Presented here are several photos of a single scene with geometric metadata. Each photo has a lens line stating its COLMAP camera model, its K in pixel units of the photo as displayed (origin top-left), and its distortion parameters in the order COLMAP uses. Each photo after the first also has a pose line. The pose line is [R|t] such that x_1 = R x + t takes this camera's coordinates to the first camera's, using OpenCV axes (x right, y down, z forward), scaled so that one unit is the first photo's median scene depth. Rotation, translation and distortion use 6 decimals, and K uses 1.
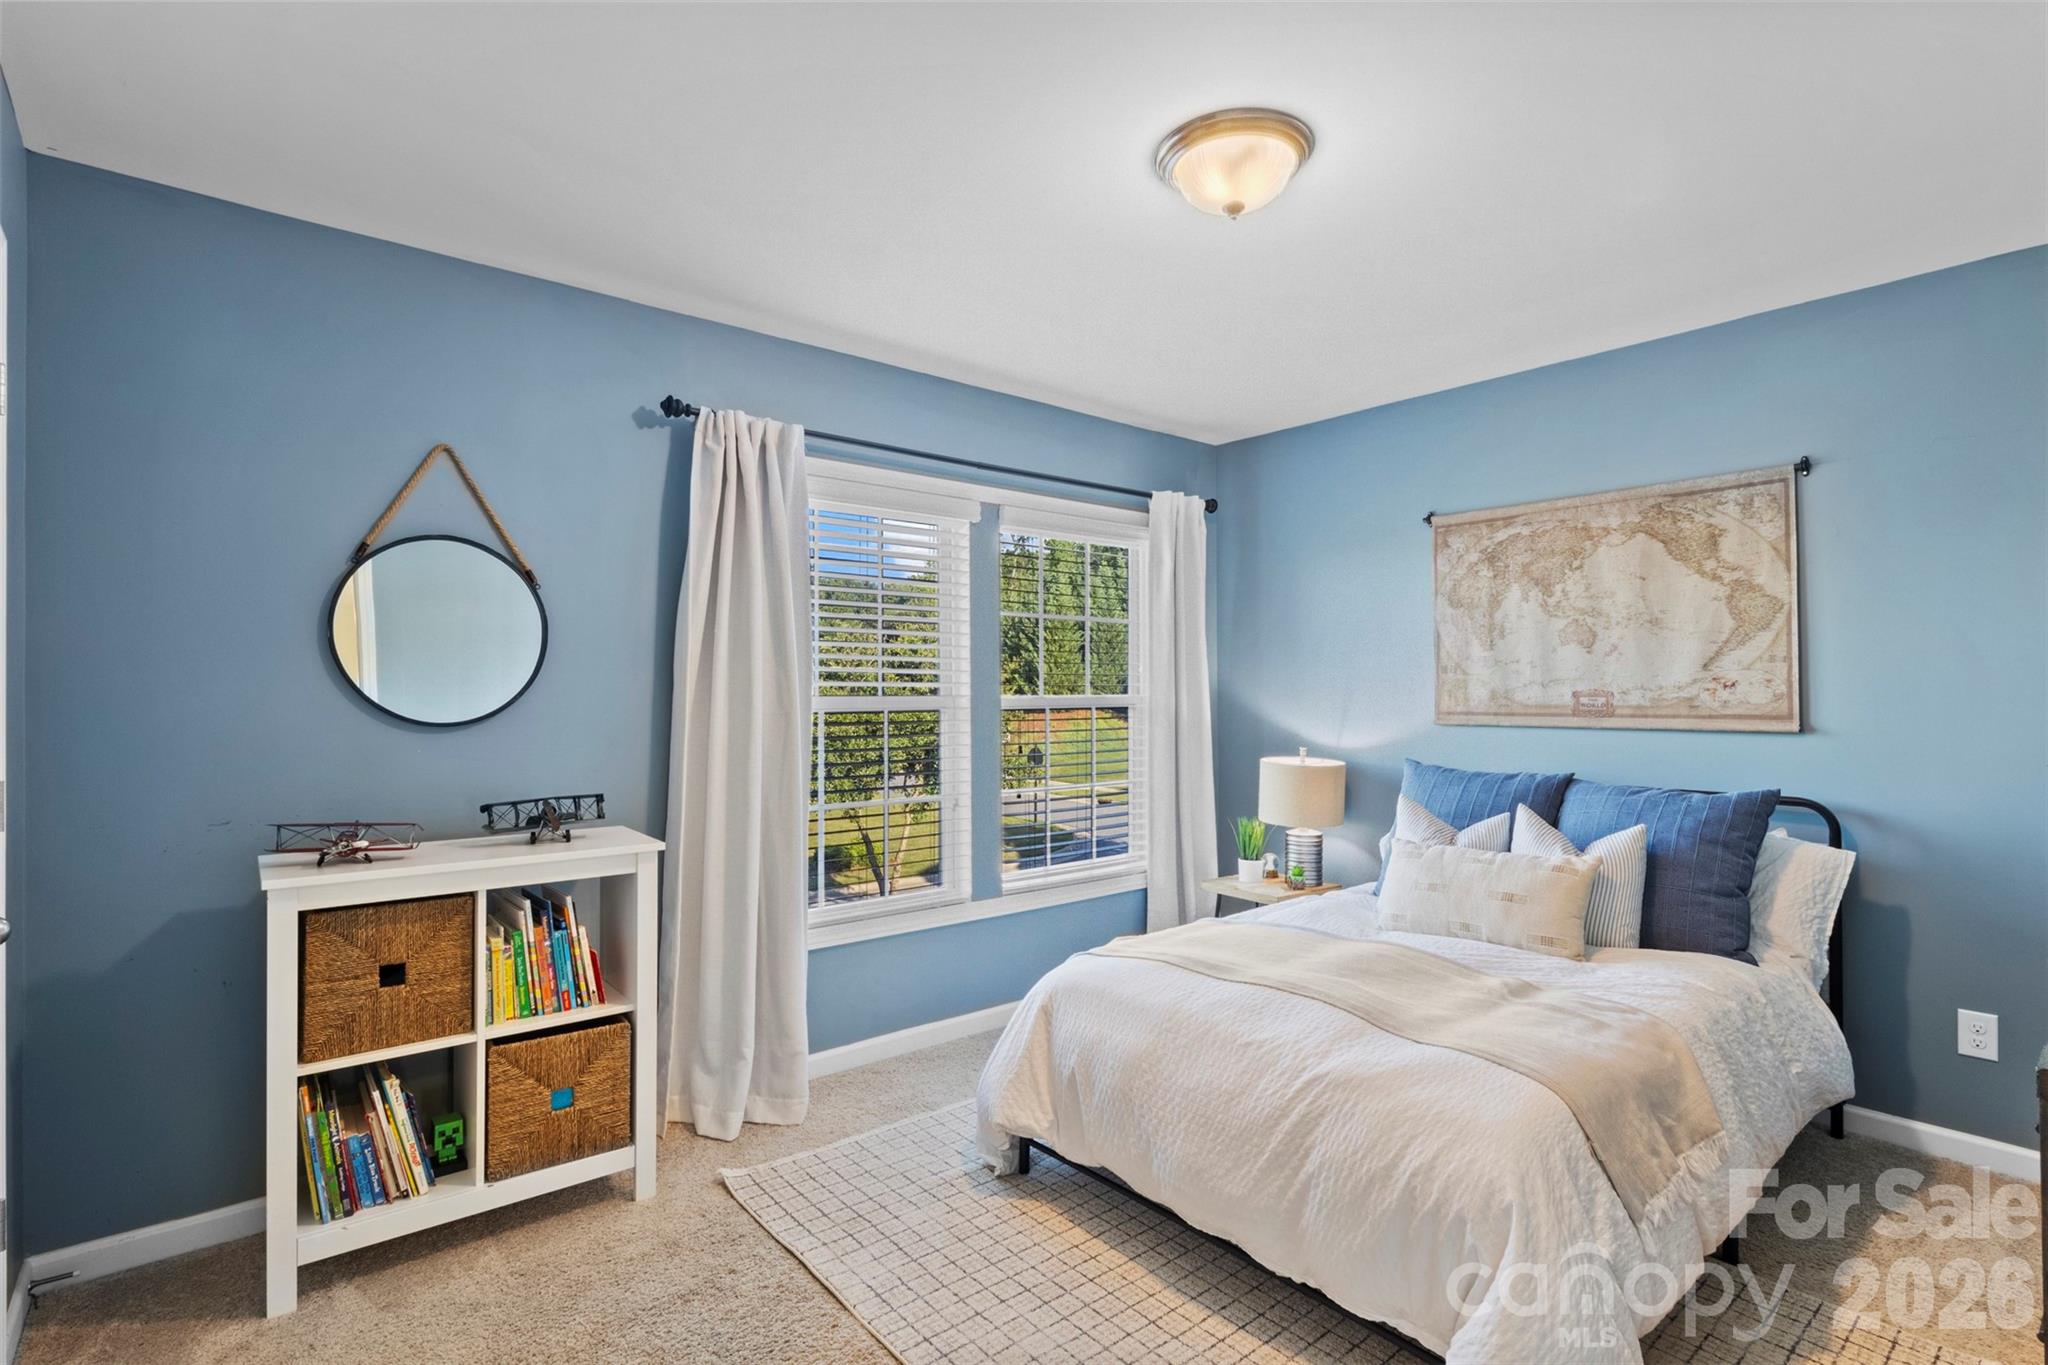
lens RADIAL K [[1002.4, 0, 1024.0], [0, 1002.4, 682.5], [0, 0, 1]] dist [-0.001040, -0.000222]
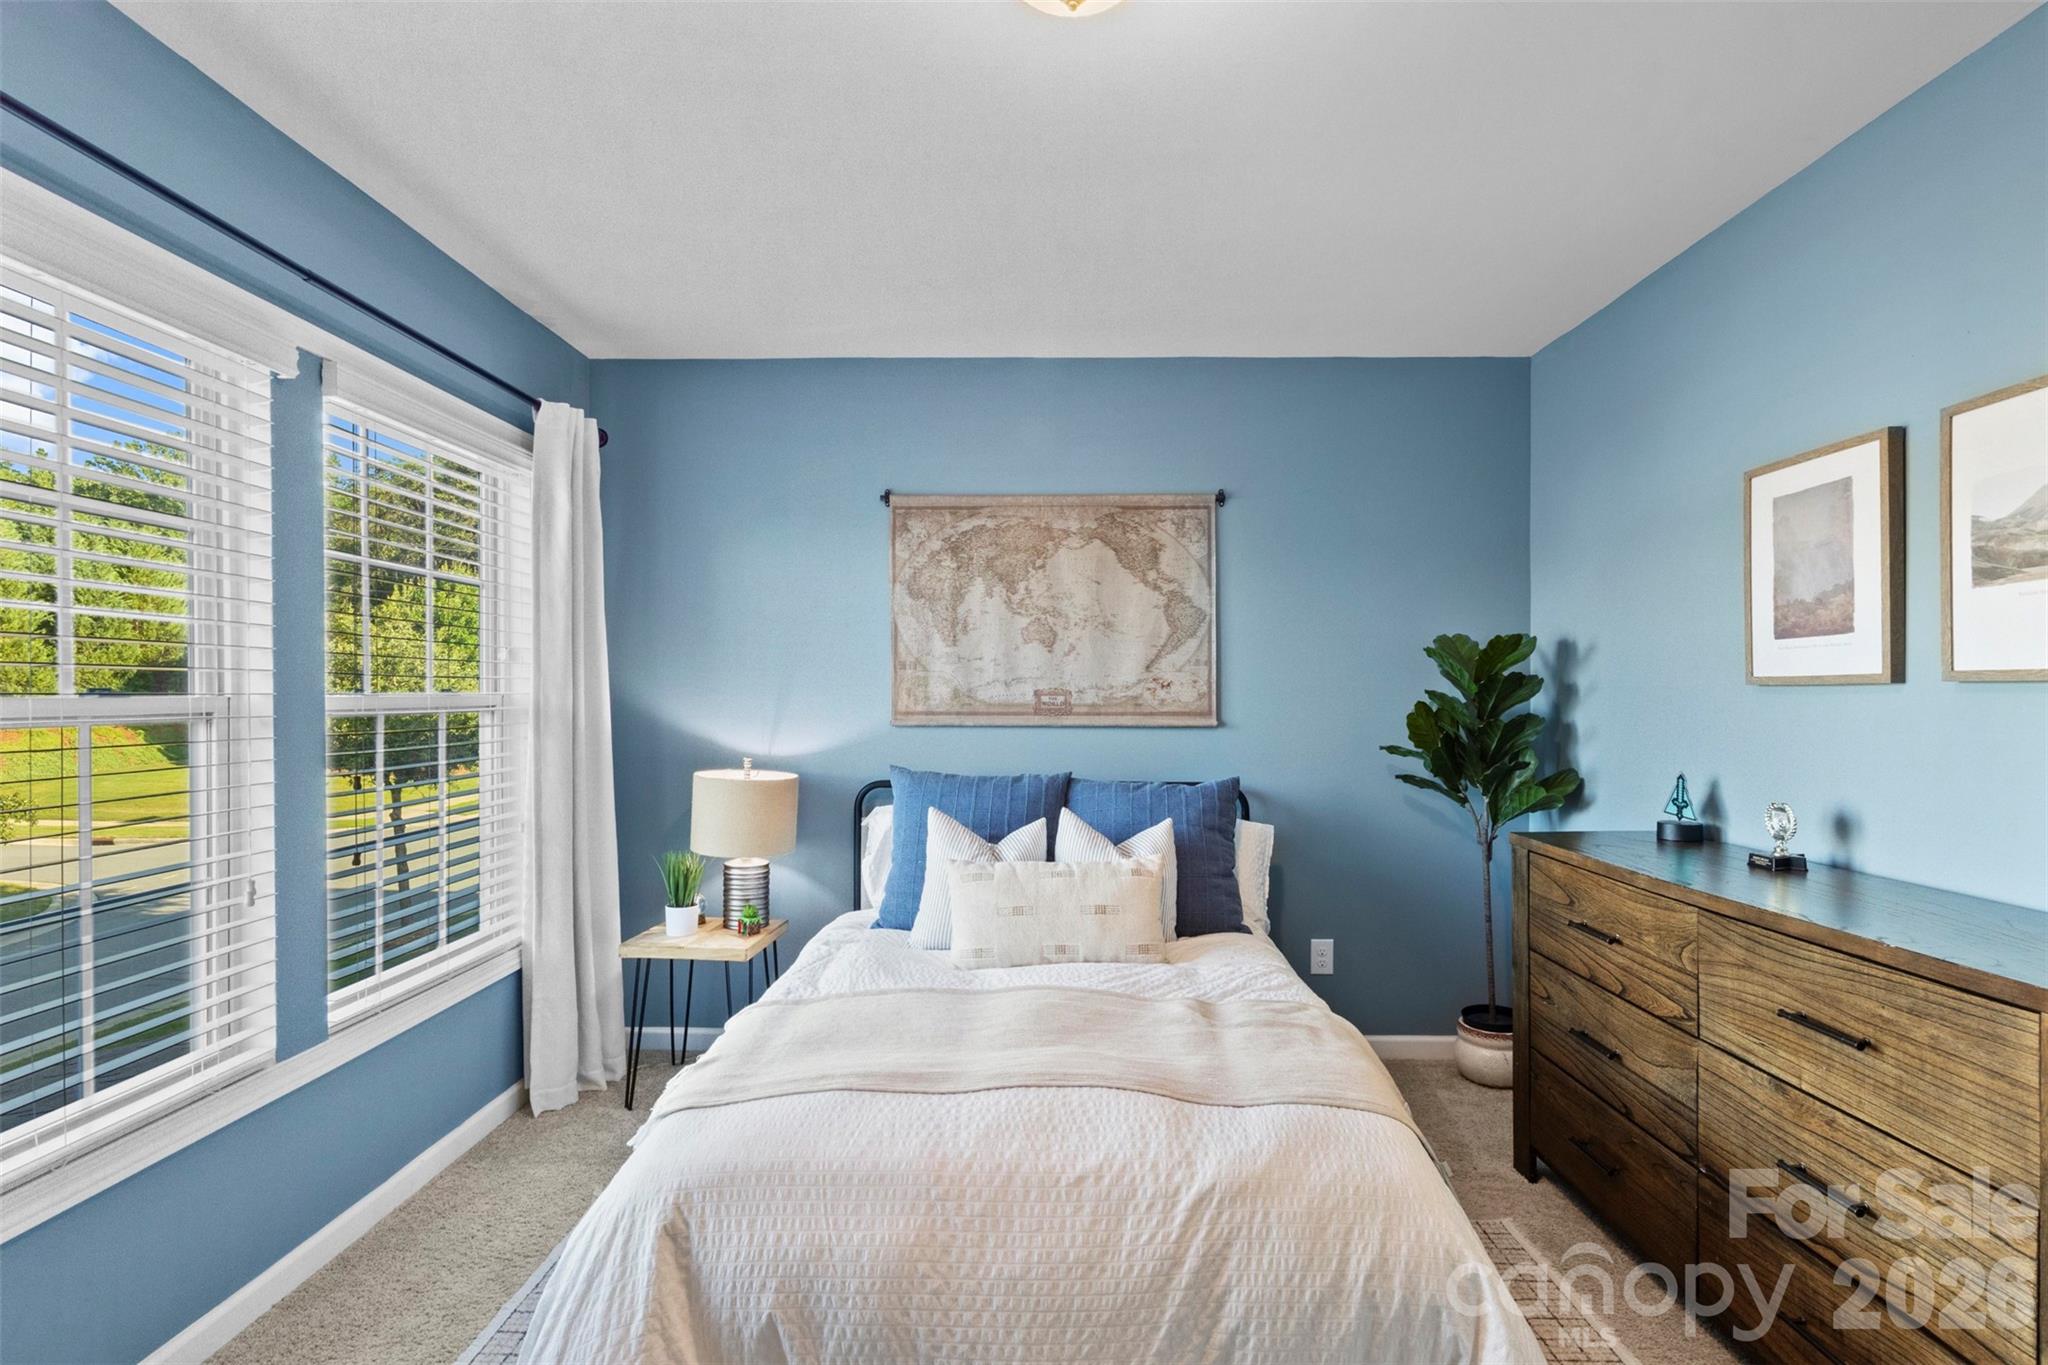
lens RADIAL K [[997.0, 0, 1023.5], [0, 997.0, 694.5], [0, 0, 1]] dist [-0.007683, 0.000017]
pose [[0.654025, 0.002895, 0.756467, -0.224296], [-0.012337, 0.999901, 0.006840, 0.006973], [-0.756372, -0.013806, 0.653996, 0.376897]]
